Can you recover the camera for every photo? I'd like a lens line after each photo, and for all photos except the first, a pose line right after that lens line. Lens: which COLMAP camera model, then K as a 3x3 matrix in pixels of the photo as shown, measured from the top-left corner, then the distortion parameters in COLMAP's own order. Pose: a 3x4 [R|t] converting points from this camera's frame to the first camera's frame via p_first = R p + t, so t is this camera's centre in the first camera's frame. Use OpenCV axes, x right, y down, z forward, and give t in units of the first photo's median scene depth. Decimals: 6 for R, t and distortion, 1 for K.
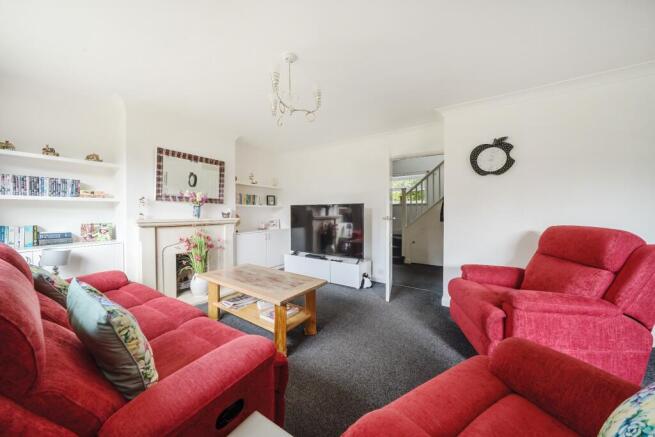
lens RADIAL K [[229.9, 0, 327.2], [0, 229.9, 212.3], [0, 0, 1]] dist [-0.000735, 0.000001]
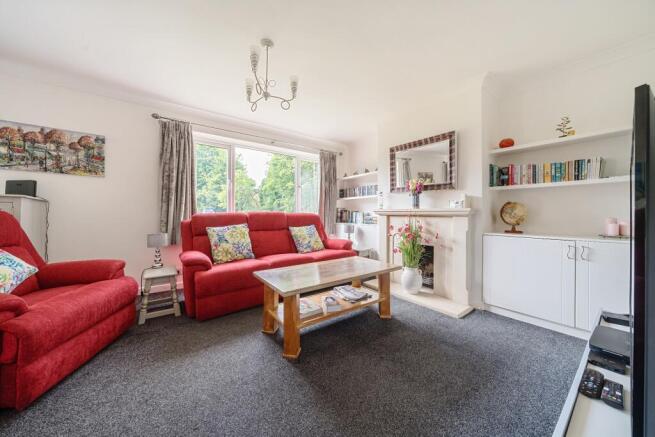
lens RADIAL K [[229.9, 0, 327.2], [0, 229.9, 212.3], [0, 0, 1]] dist [-0.000735, 0.000001]
pose [[-0.377075, -0.000994, -0.926182, 0.407018], [0.000447, 0.999999, -0.001255, 0.041823], [0.926183, -0.000887, -0.377074, 0.974999]]
